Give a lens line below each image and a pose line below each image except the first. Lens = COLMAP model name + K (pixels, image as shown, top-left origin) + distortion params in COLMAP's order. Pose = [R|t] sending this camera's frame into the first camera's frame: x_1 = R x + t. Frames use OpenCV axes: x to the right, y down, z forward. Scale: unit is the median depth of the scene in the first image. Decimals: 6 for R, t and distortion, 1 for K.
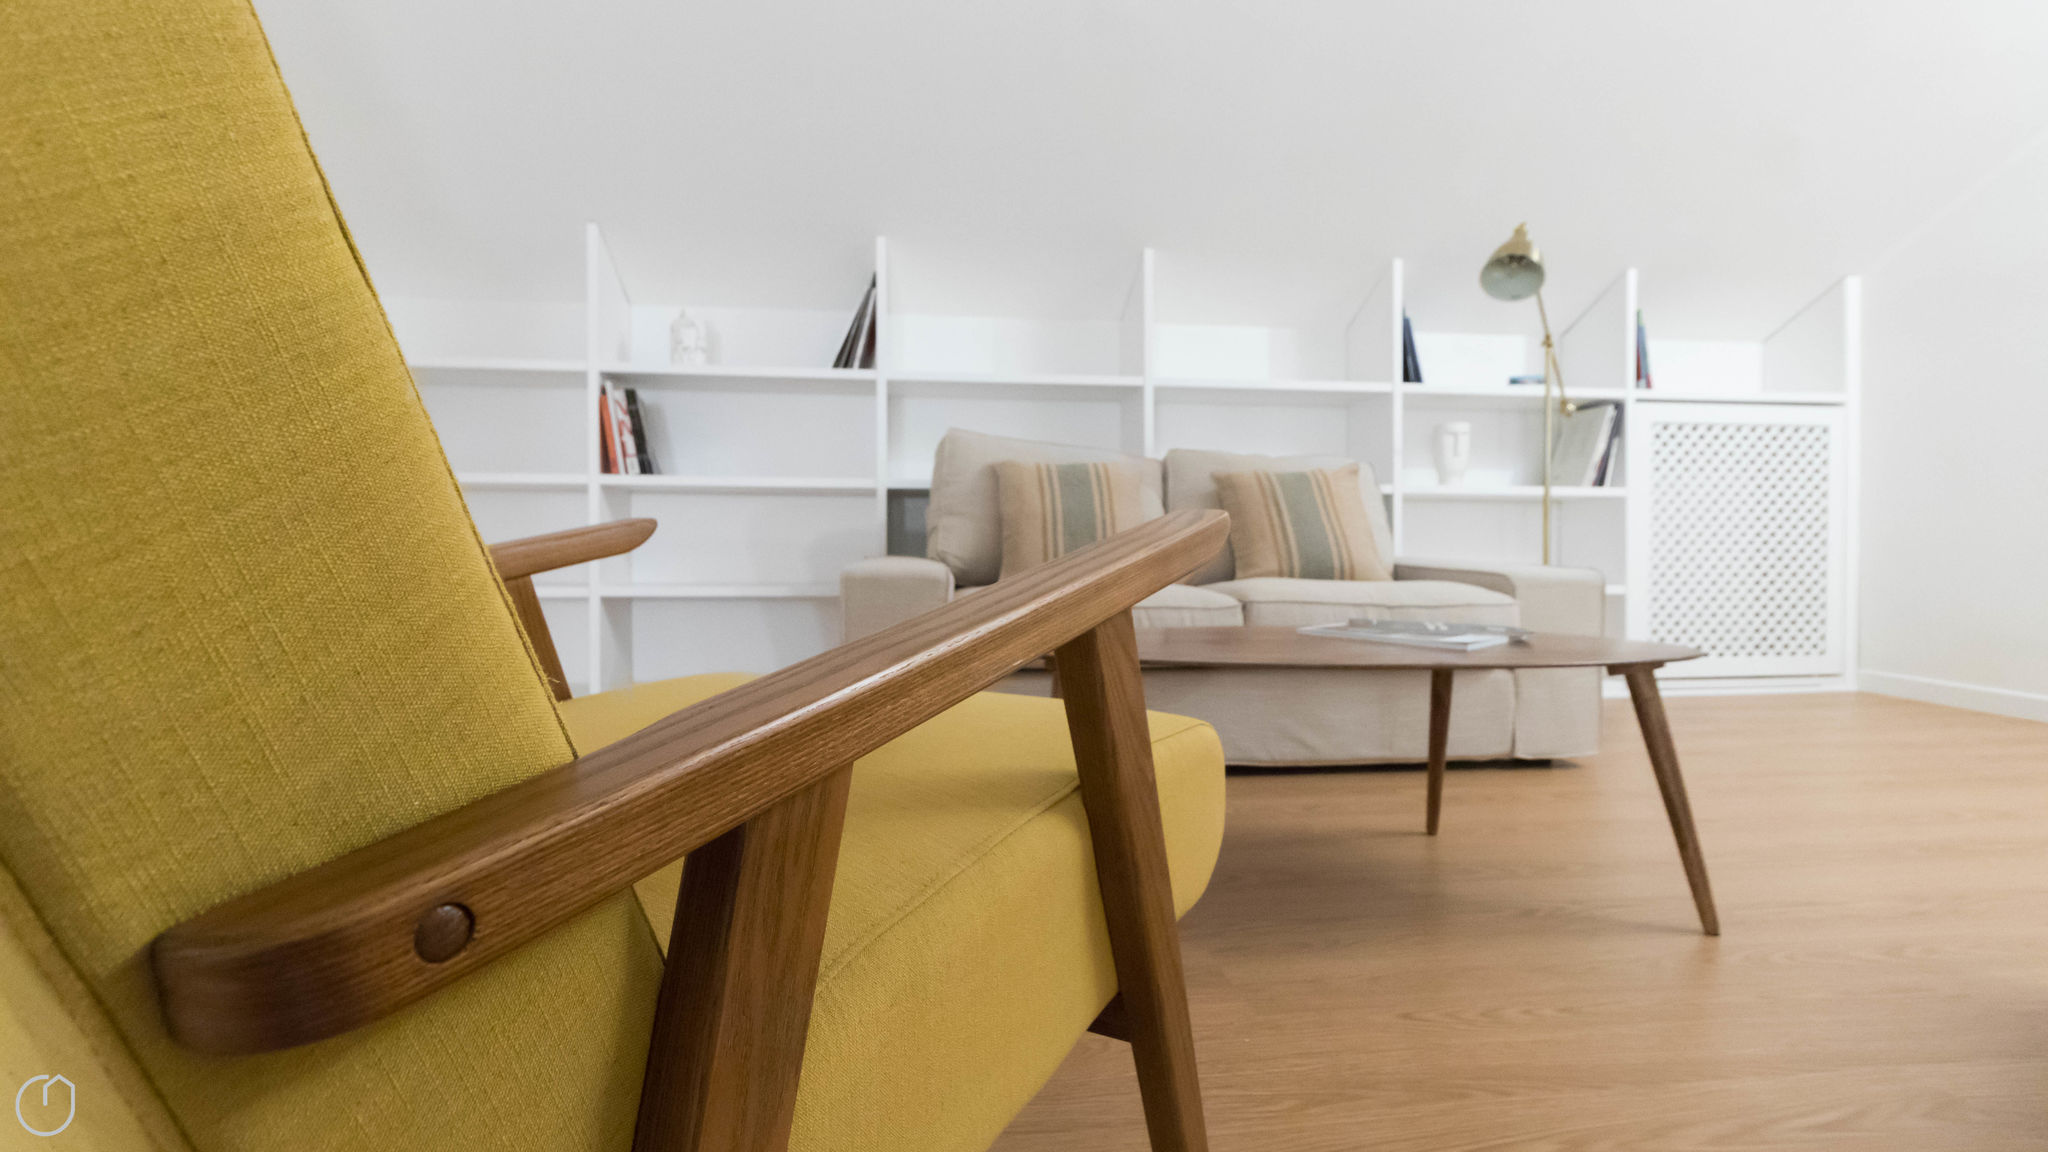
lens RADIAL K [[965.1, 0, 1028.1], [0, 965.1, 561.9], [0, 0, 1]] dist [-0.001234, 0.000249]
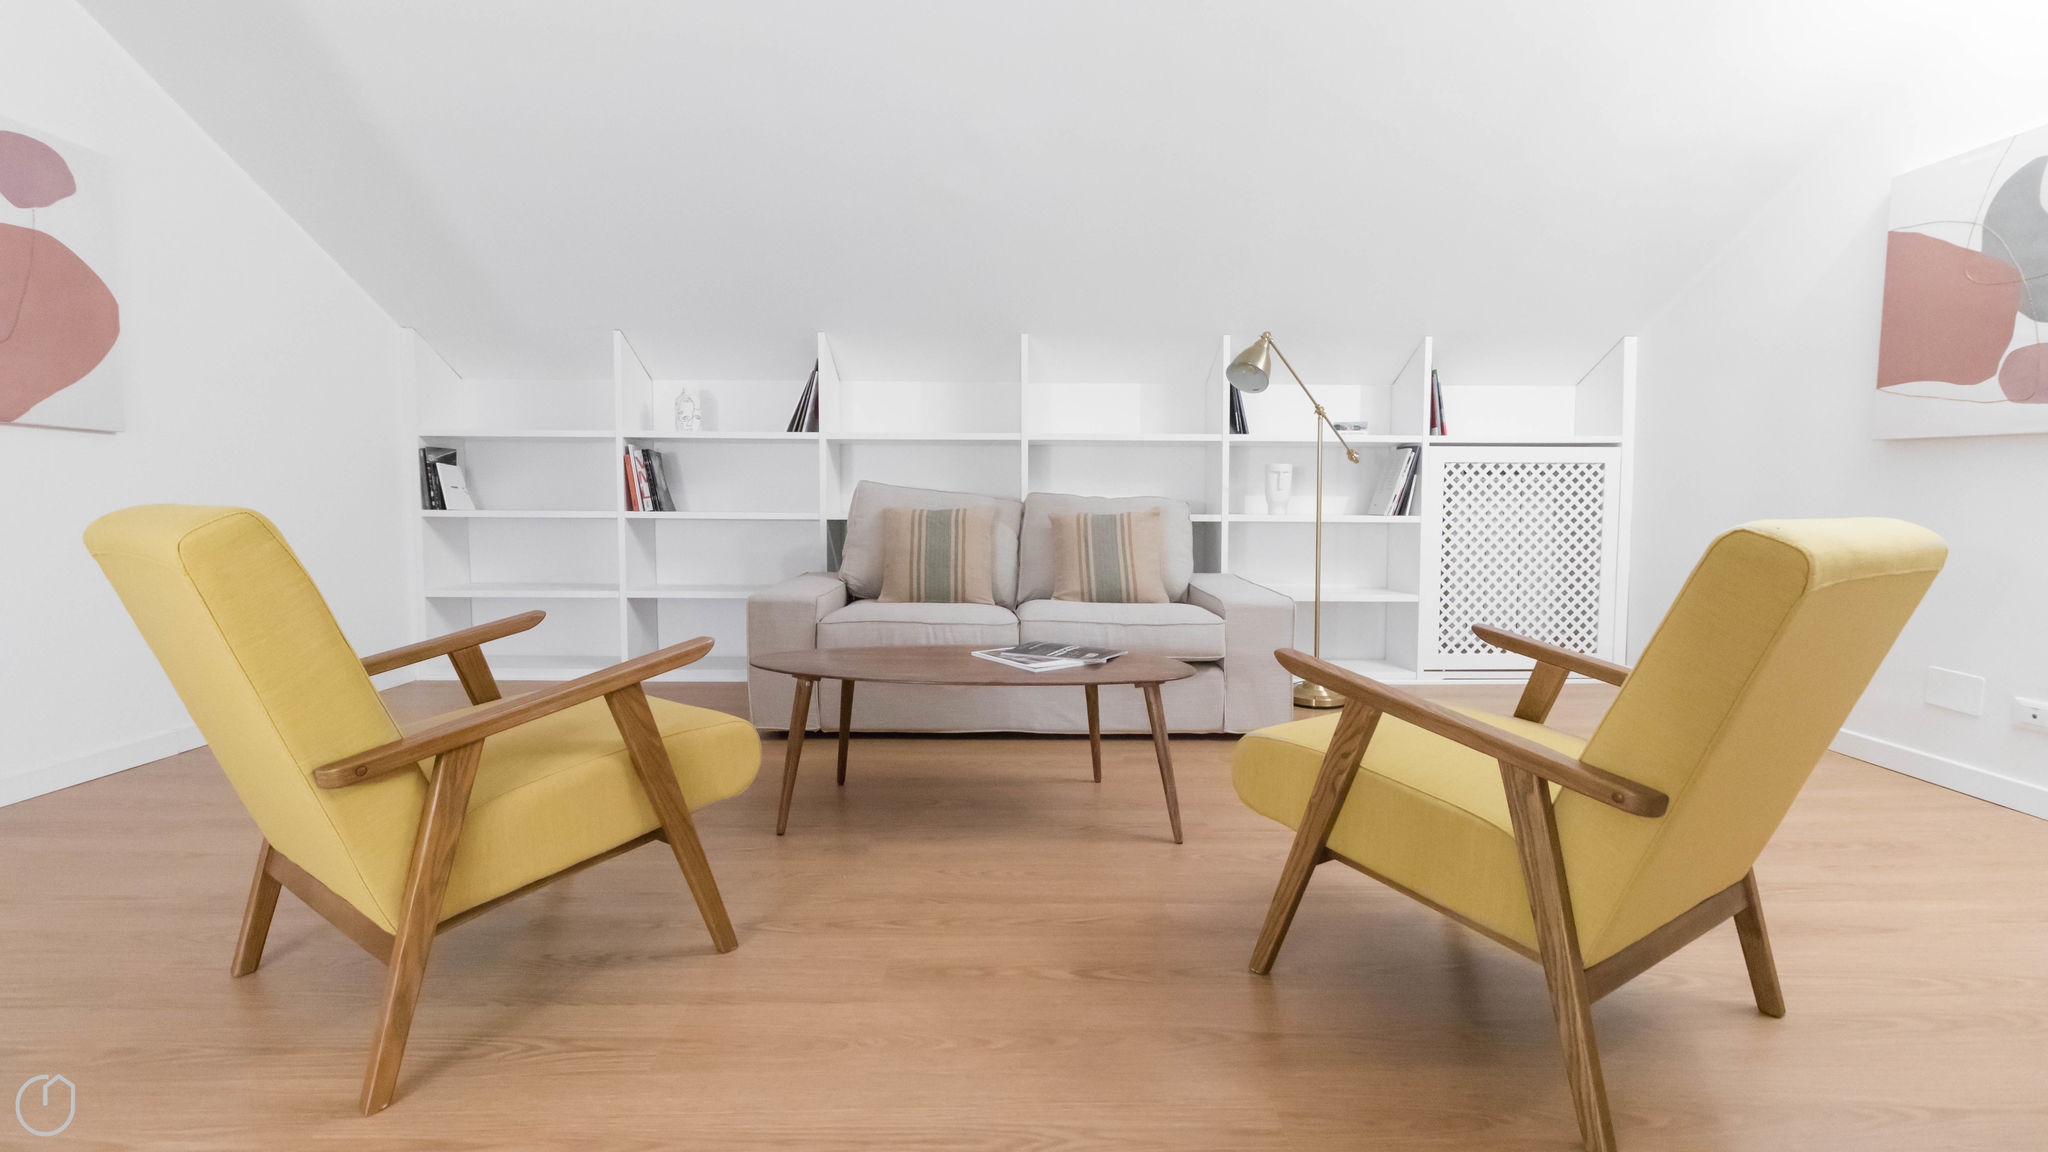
lens RADIAL K [[965.1, 0, 1028.1], [0, 965.1, 561.9], [0, 0, 1]] dist [-0.001234, 0.000249]
pose [[0.992161, 0.007861, -0.124716, 0.302493], [-0.001731, 0.998788, 0.049183, -0.084814], [0.124951, -0.048582, 0.990973, -0.309054]]
